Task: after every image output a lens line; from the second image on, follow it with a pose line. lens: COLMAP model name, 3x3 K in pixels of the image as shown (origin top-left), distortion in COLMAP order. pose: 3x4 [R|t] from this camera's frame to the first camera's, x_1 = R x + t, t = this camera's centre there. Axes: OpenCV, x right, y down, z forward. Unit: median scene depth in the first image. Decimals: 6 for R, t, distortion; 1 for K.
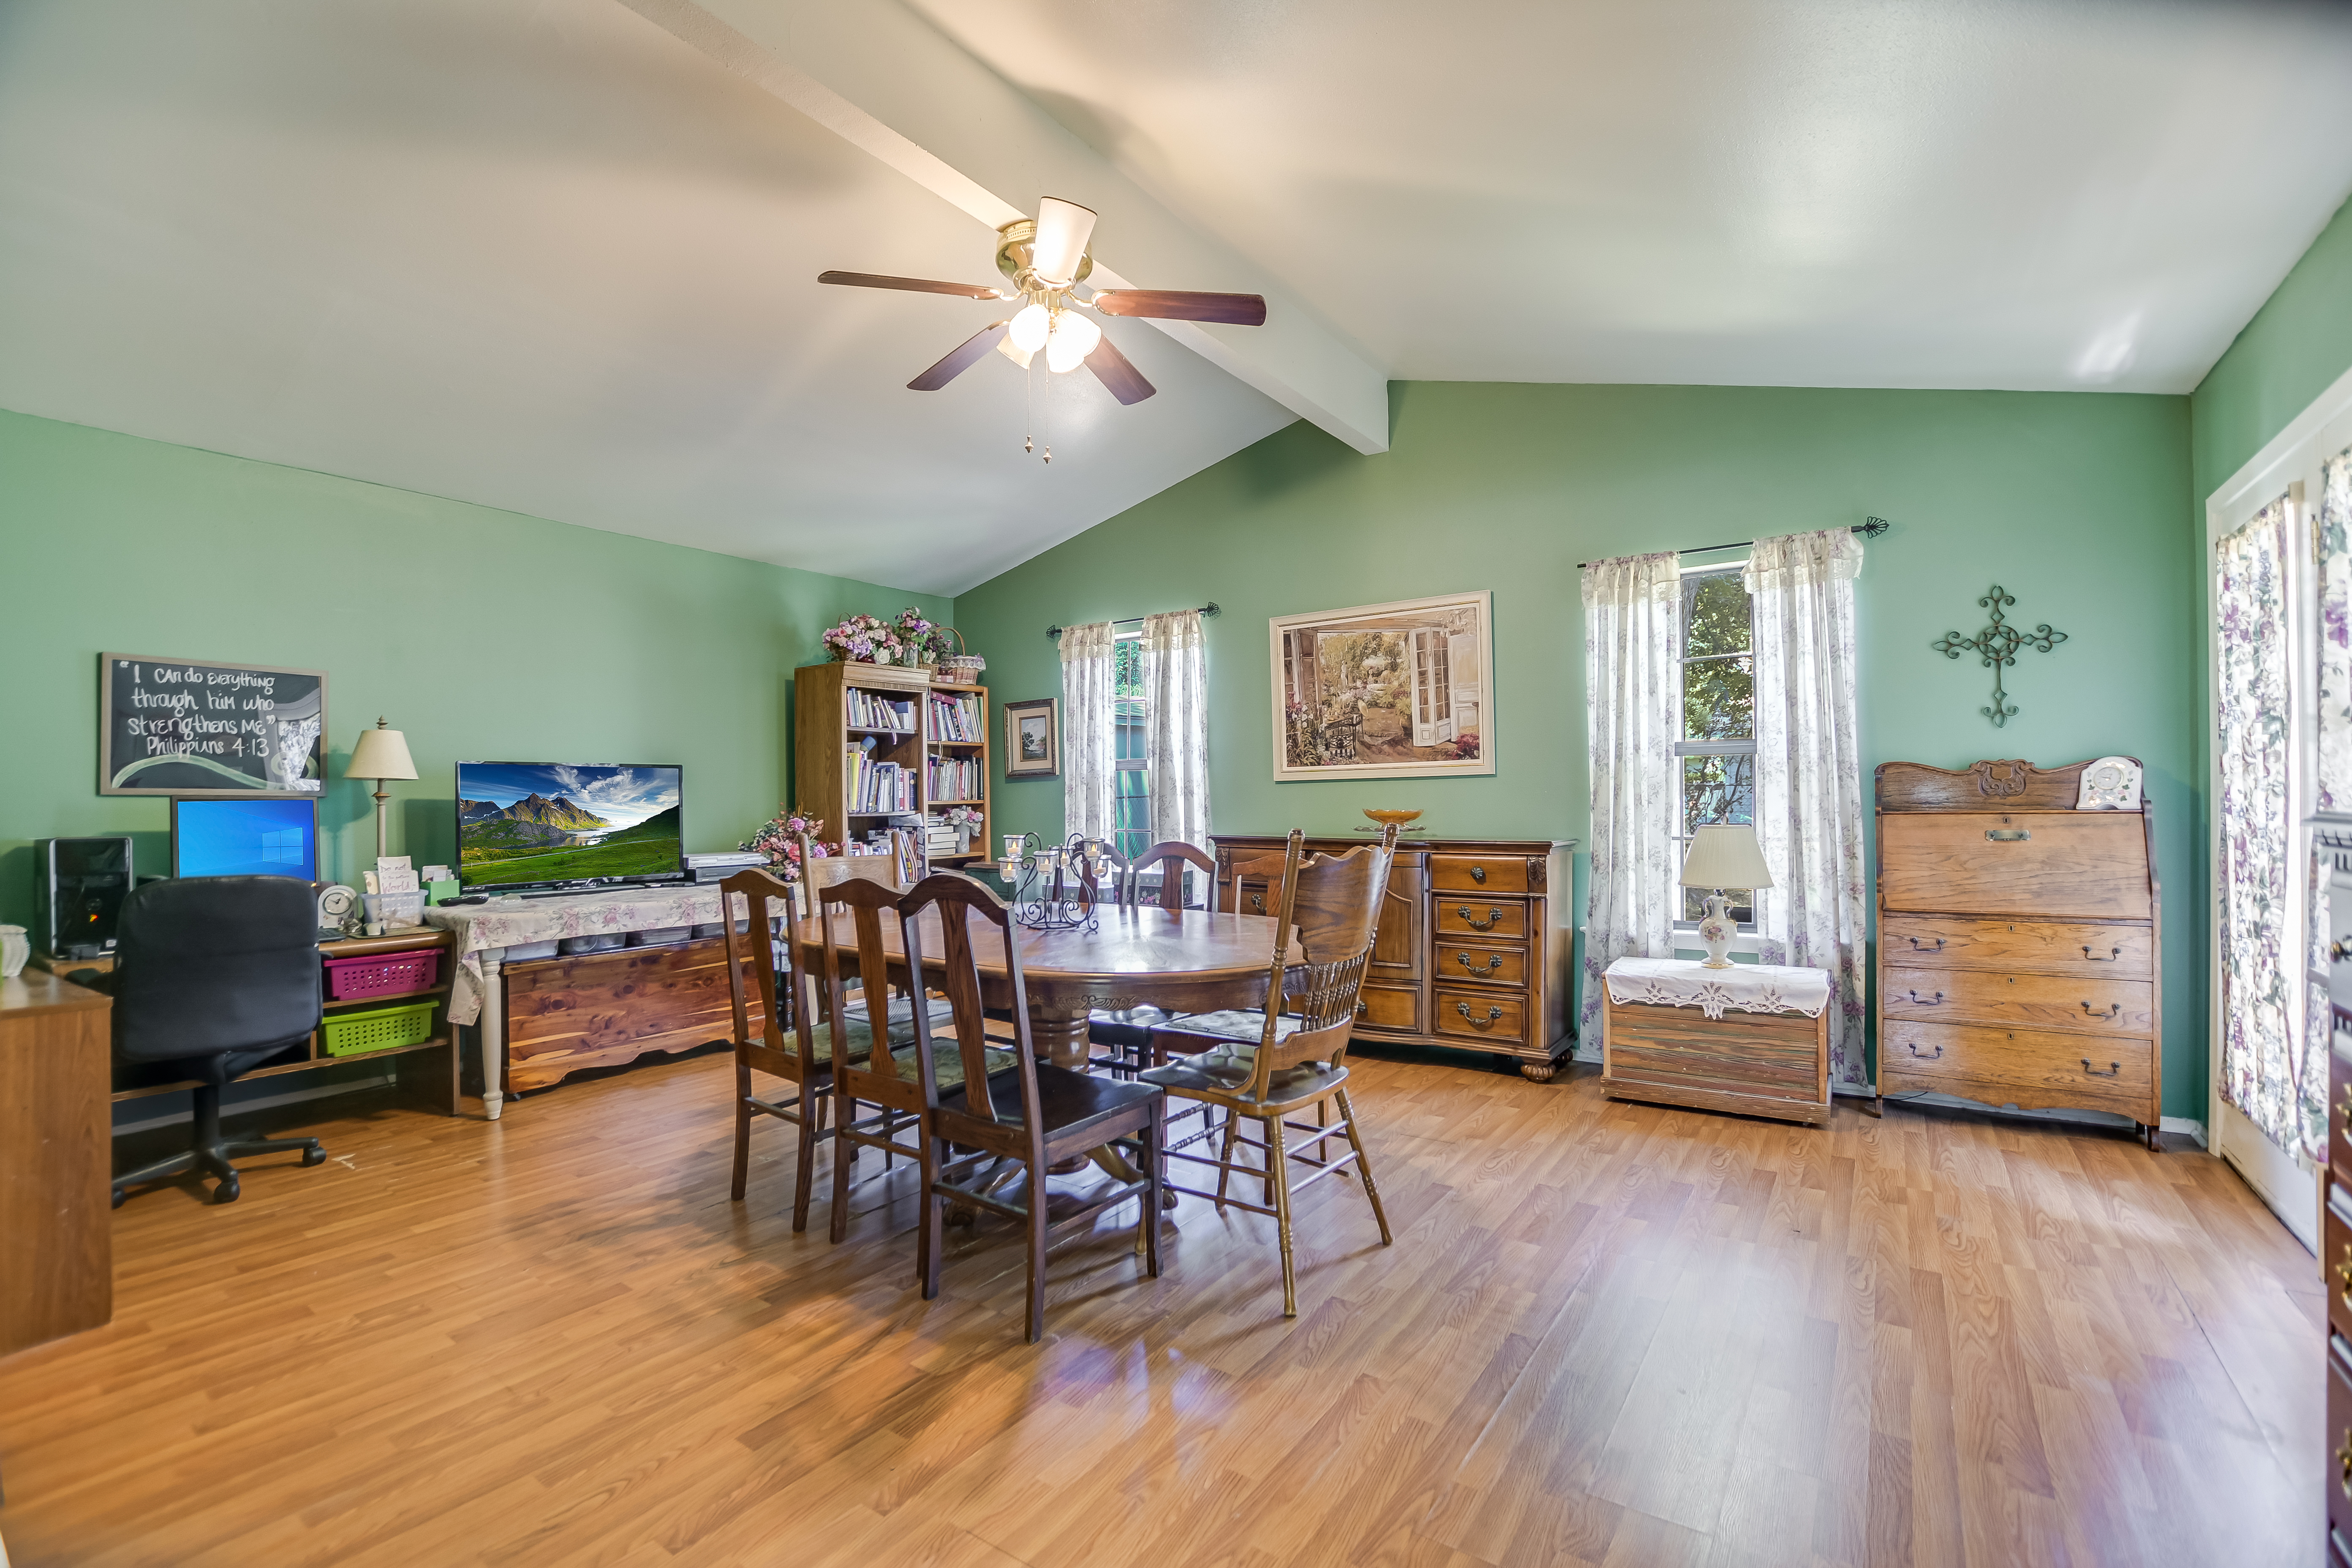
lens RADIAL K [[1021.6, 0, 1181.7], [0, 1021.6, 797.6], [0, 0, 1]] dist [-0.018235, 0.006433]
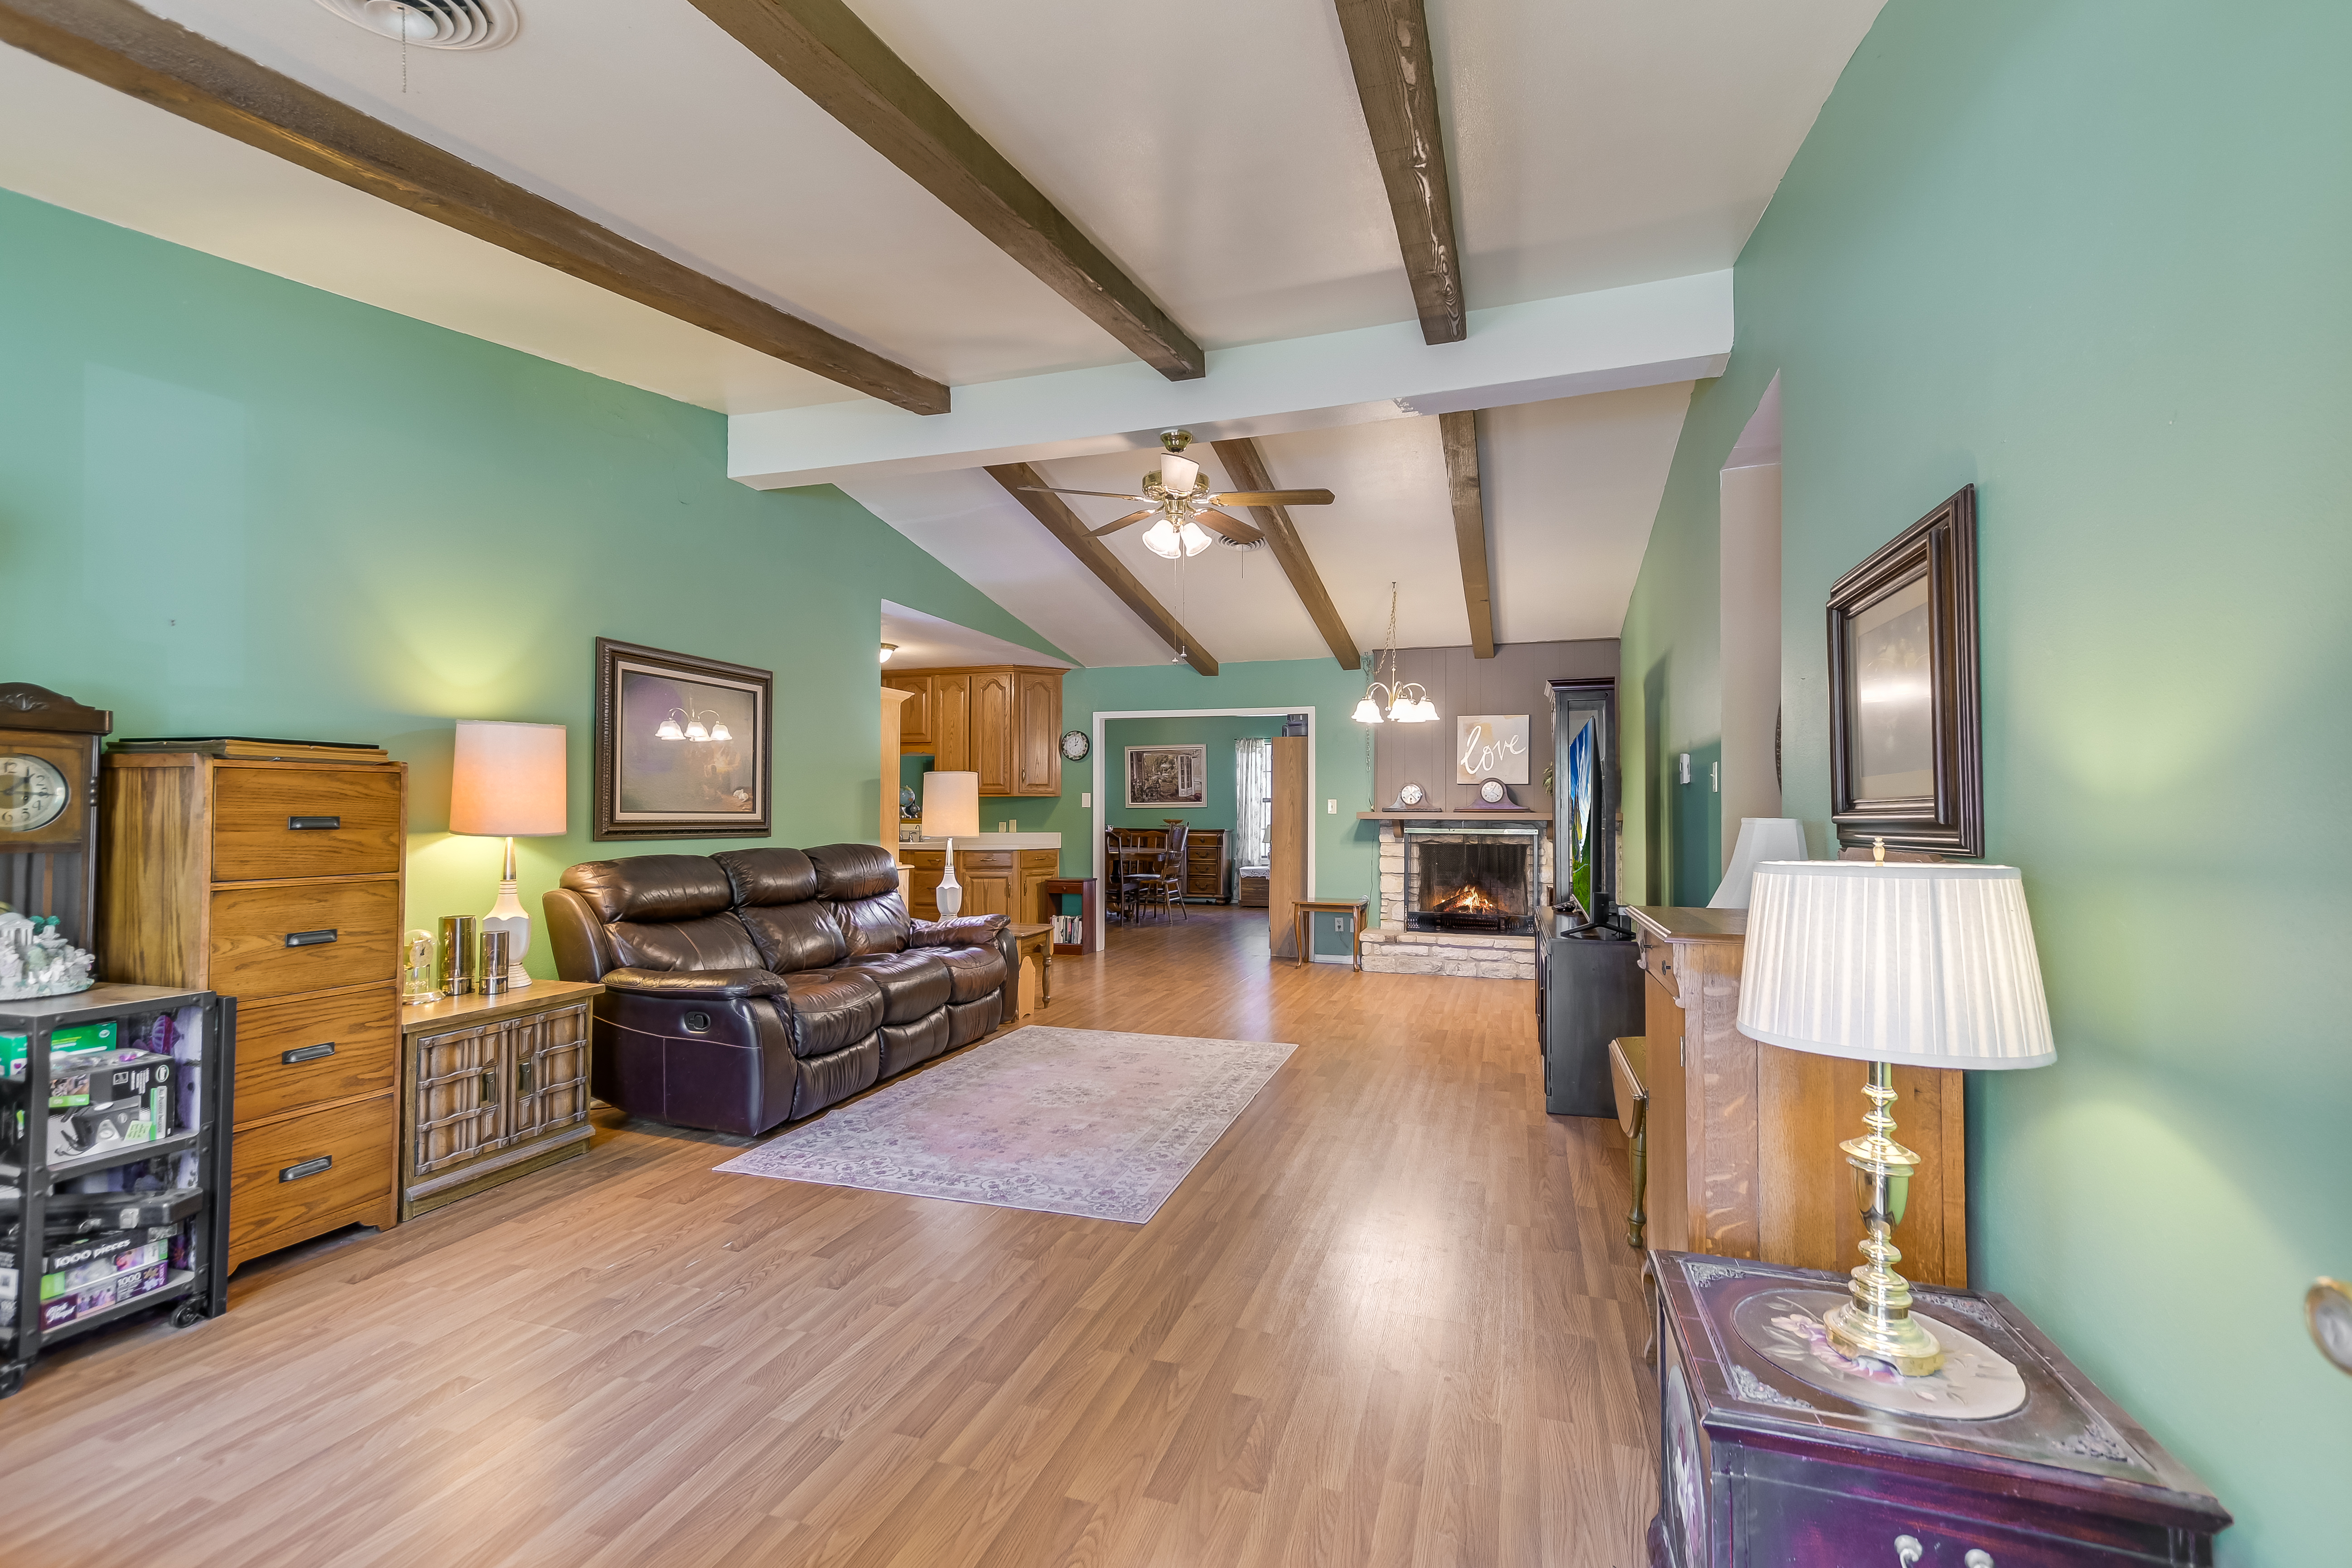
lens RADIAL K [[1048.4, 0, 1182.1], [0, 1048.4, 795.4], [0, 0, 1]] dist [0.029990, 0.000328]
pose [[0.957113, 0.013289, 0.289411, -0.569911], [-0.009833, 0.999862, -0.013392, -0.013757], [-0.289549, 0.009972, 0.957111, -1.678448]]
